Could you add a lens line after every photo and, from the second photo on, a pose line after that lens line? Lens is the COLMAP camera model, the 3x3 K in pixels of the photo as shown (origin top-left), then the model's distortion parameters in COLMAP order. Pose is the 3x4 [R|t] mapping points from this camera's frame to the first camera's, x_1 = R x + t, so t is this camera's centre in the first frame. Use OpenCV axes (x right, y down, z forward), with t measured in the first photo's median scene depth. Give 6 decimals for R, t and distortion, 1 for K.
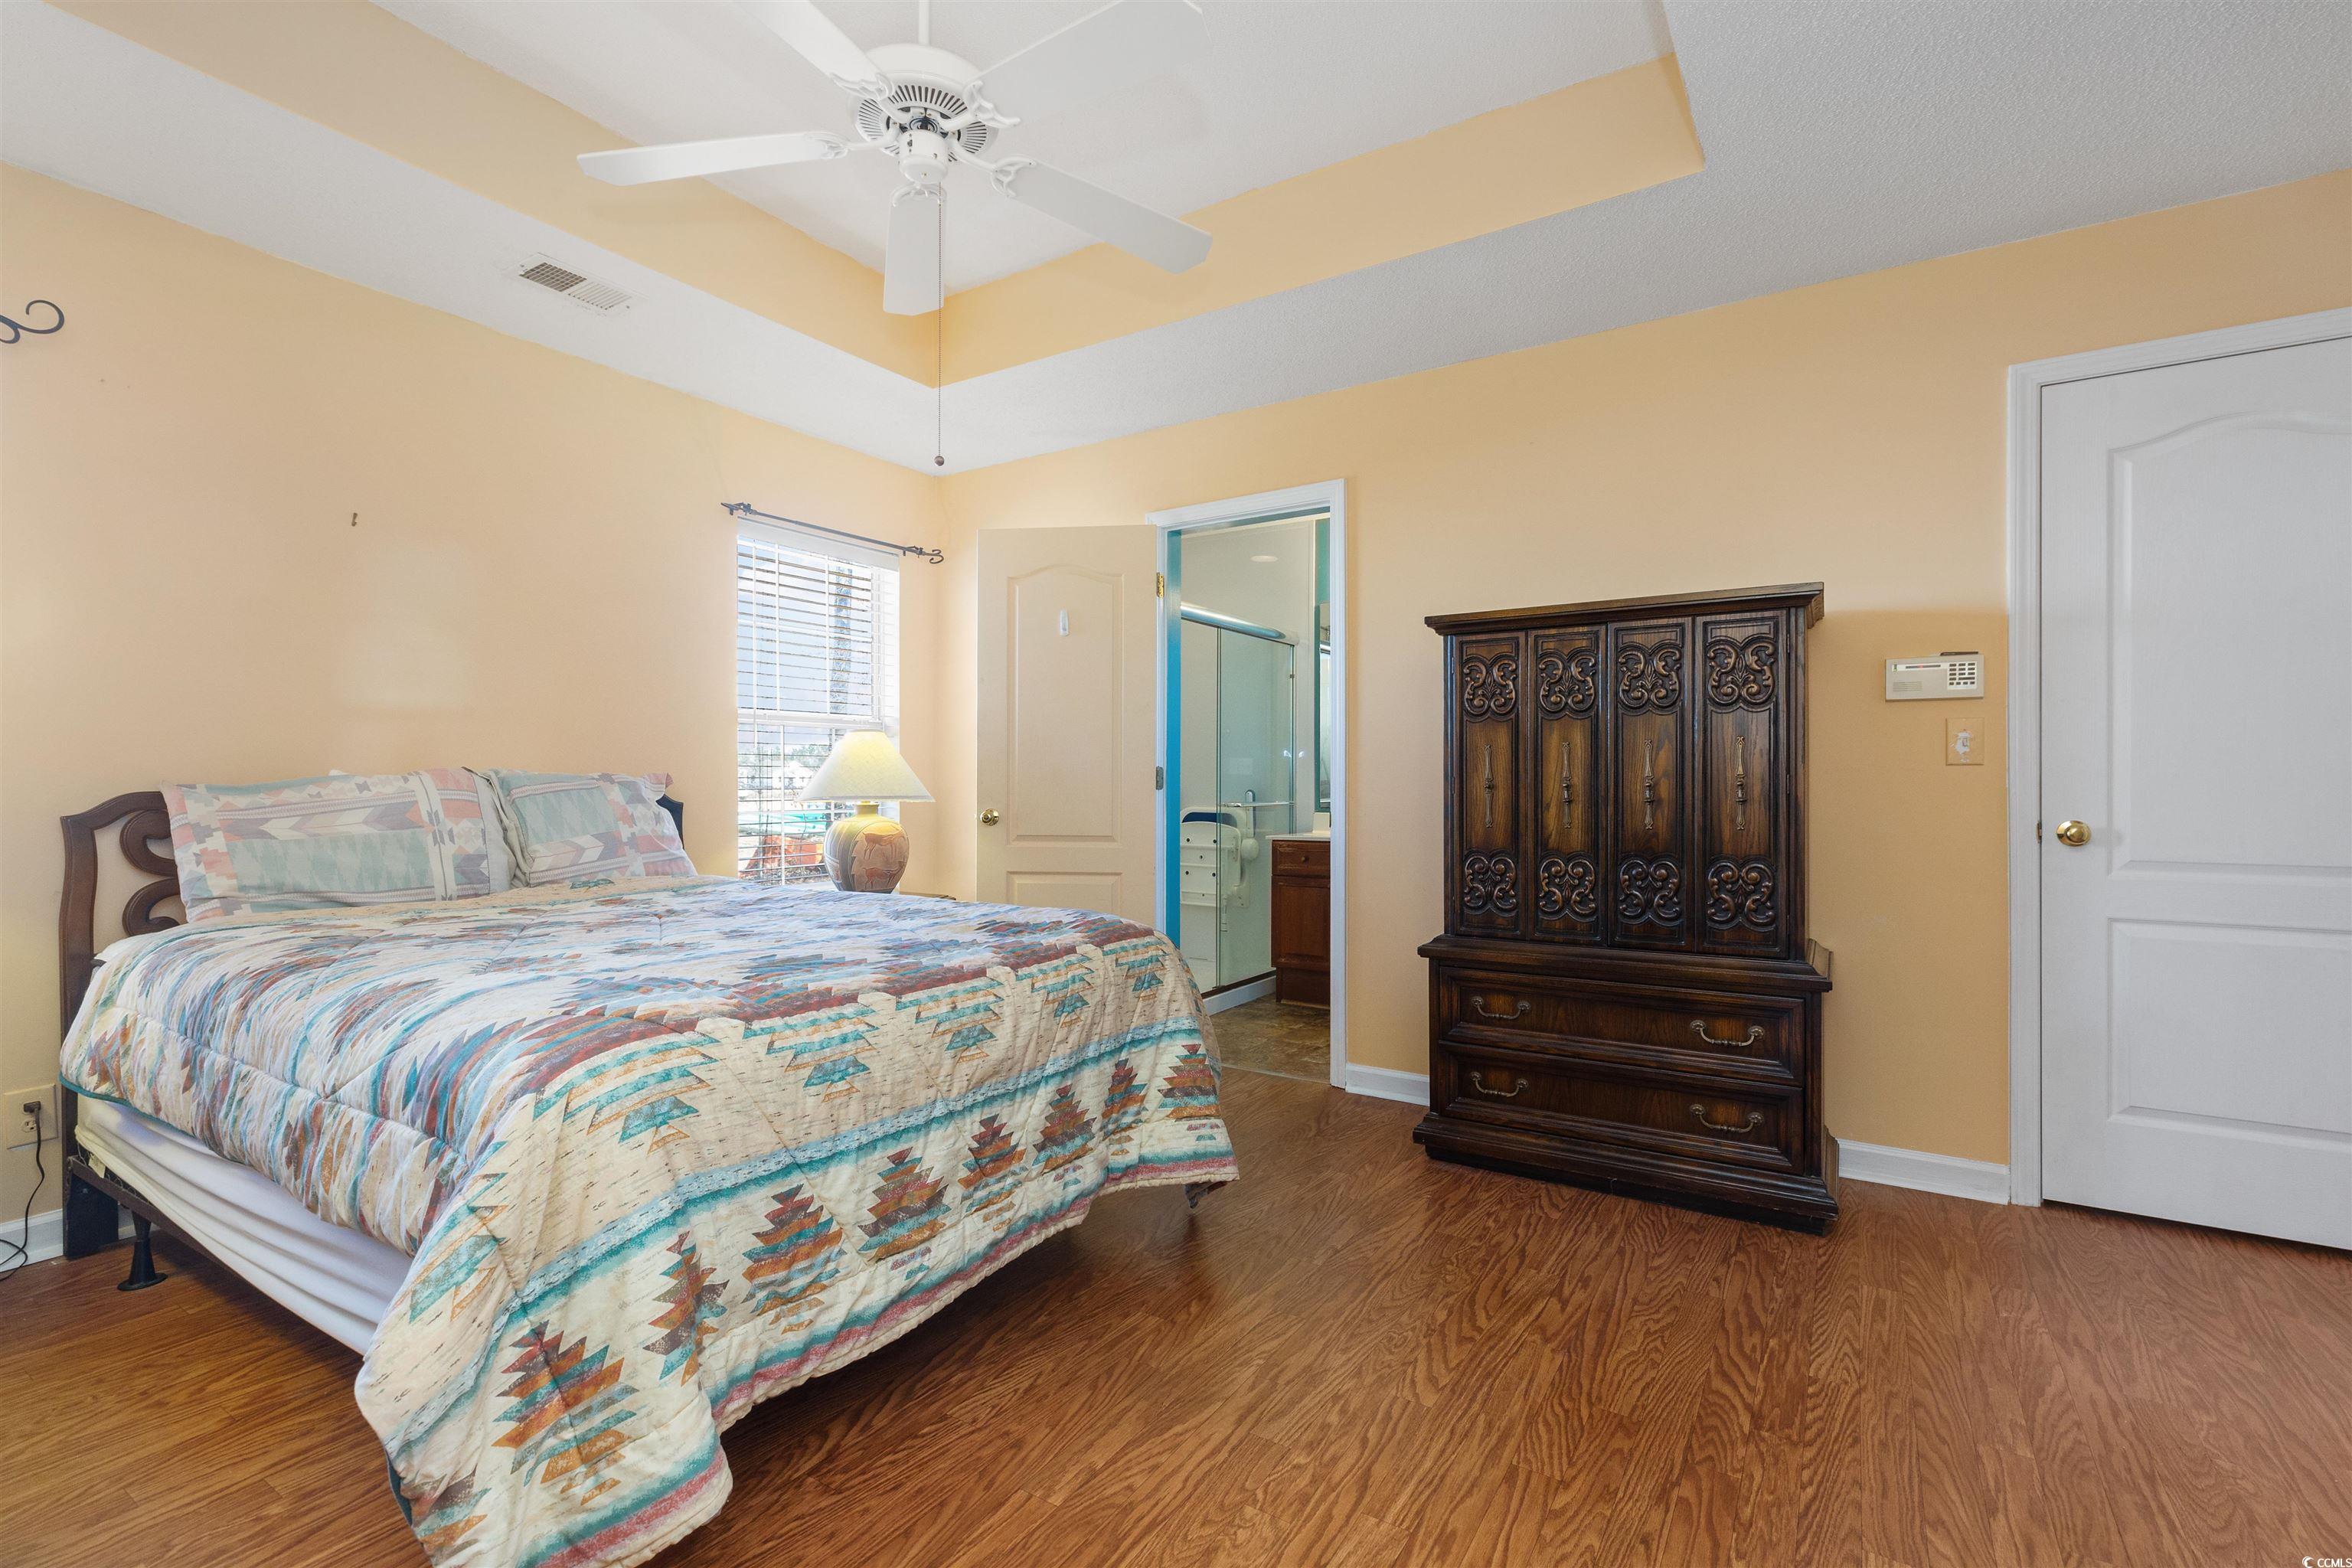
lens RADIAL K [[1058.2, 0, 1163.3], [0, 1058.2, 785.8], [0, 0, 1]] dist [0.005295, 0.000667]
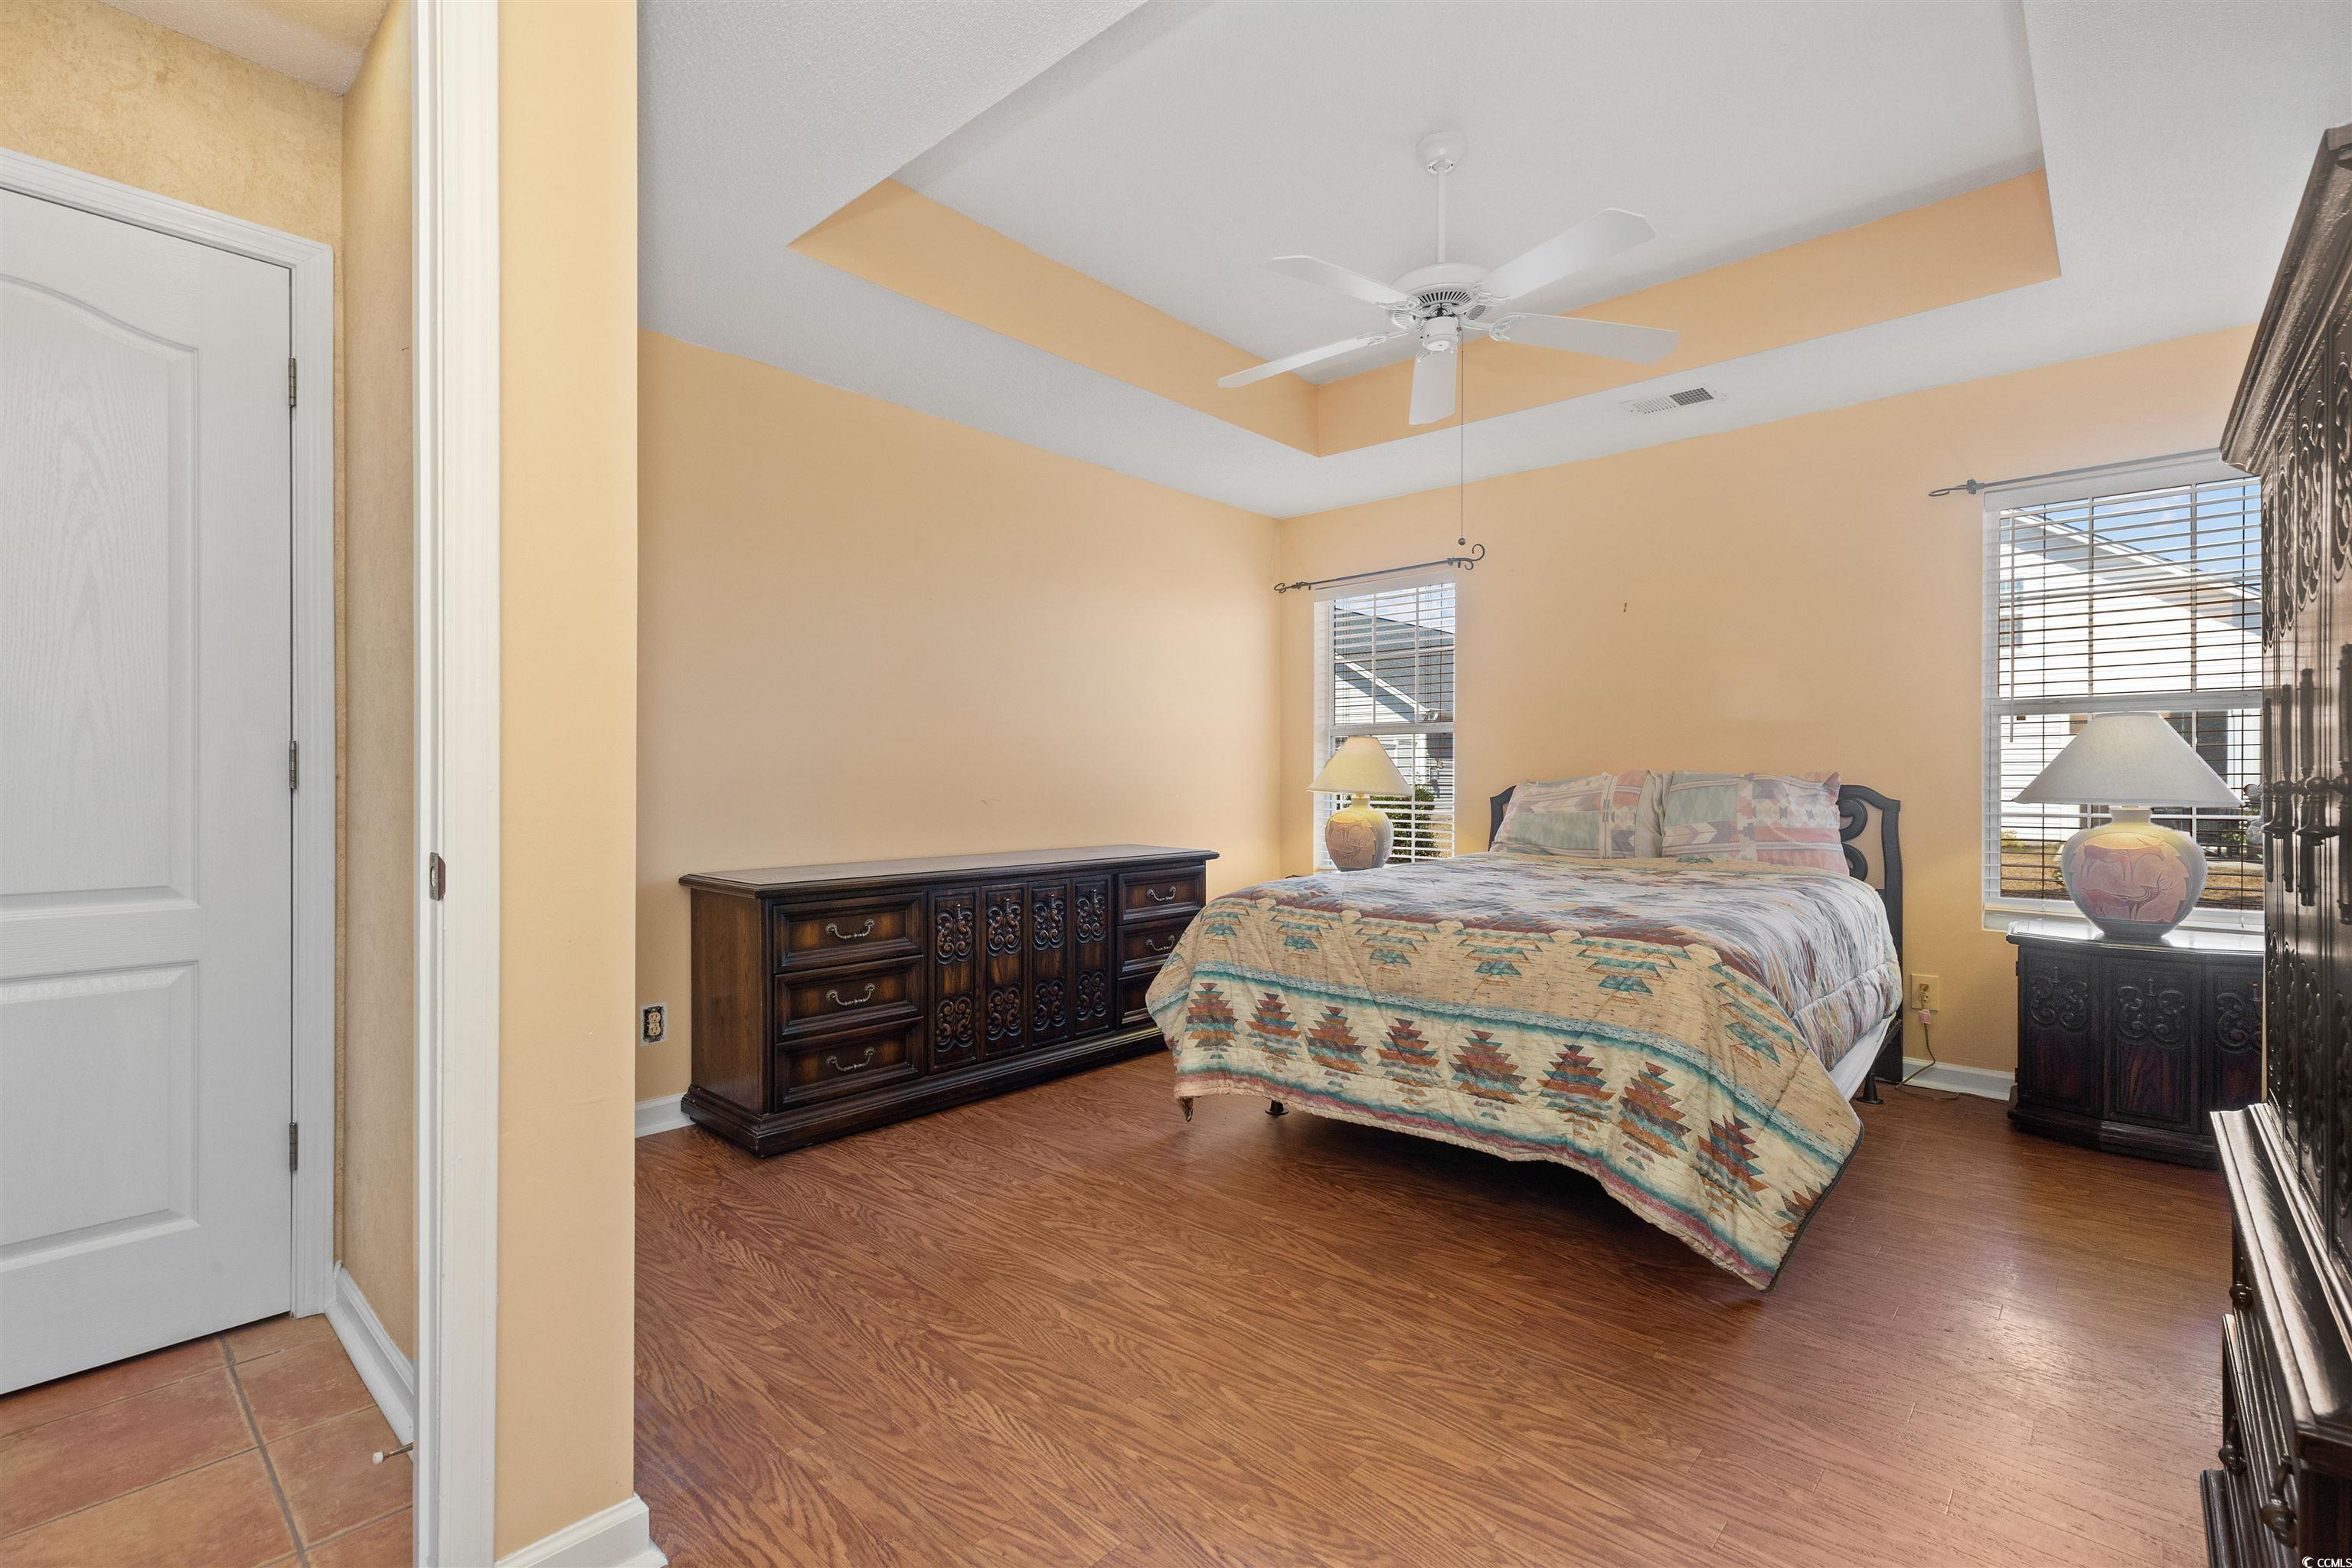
lens RADIAL K [[1058.2, 0, 1183.1], [0, 1058.2, 773.6], [0, 0, 1]] dist [0.005295, 0.000667]
pose [[-0.157991, -0.005149, -0.987427, 1.046776], [-0.005442, 0.999976, -0.004343, -0.003510], [0.987426, 0.004687, -0.158015, 0.768890]]
